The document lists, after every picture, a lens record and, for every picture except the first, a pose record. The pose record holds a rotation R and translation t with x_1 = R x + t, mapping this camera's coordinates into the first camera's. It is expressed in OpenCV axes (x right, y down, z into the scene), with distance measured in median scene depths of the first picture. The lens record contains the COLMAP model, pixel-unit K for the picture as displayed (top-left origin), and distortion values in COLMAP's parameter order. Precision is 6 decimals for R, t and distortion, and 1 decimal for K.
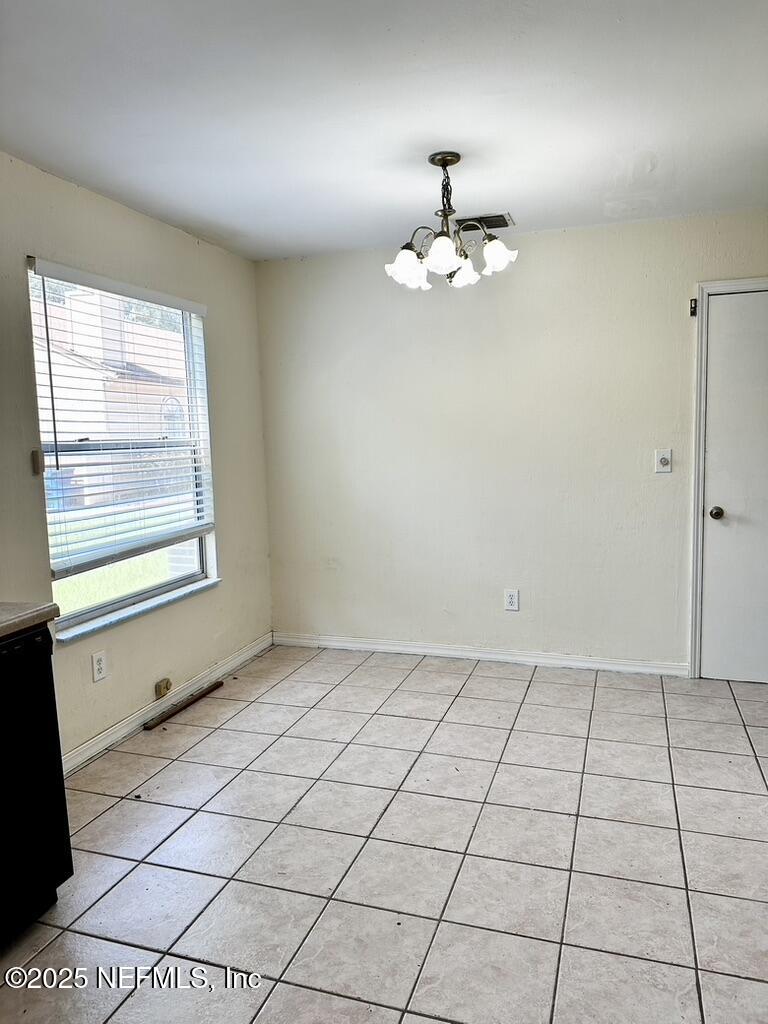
lens RADIAL K [[719.0, 0, 385.4], [0, 719.0, 512.5], [0, 0, 1]] dist [0.027196, -0.002594]
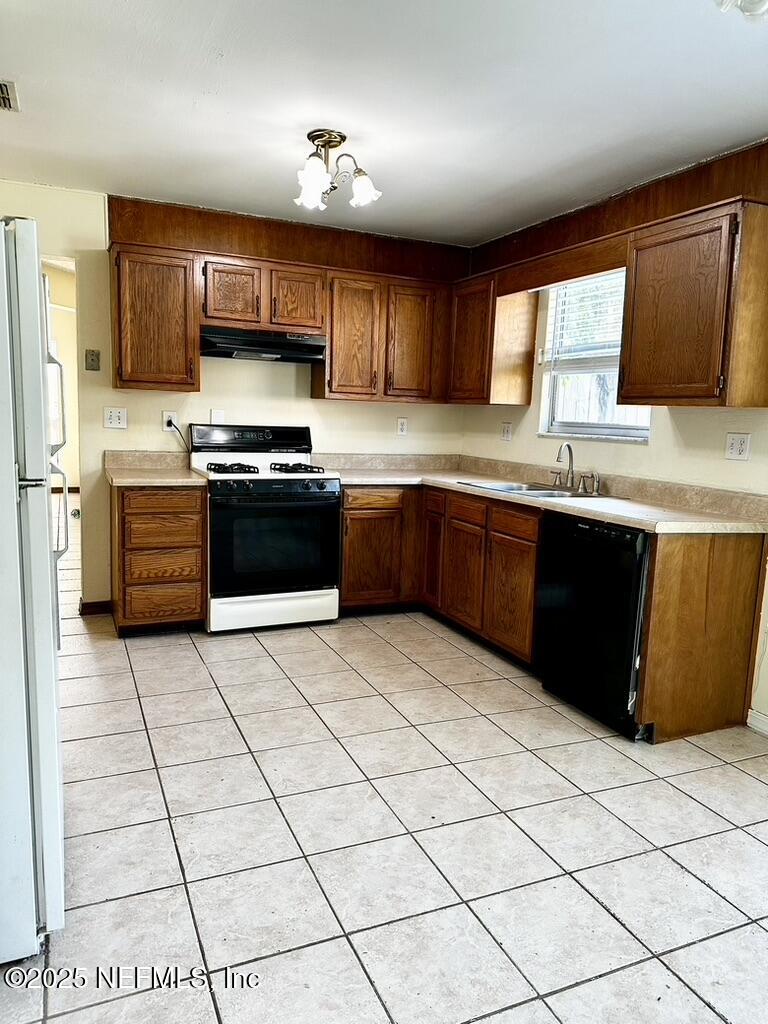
lens RADIAL K [[719.0, 0, 384.7], [0, 719.0, 512.4], [0, 0, 1]] dist [0.027196, -0.002594]
pose [[-0.736287, 0.091133, -0.670504, 0.779013], [-0.099615, 0.965495, 0.240616, -0.151315], [0.669297, 0.243955, -0.701803, 1.613357]]
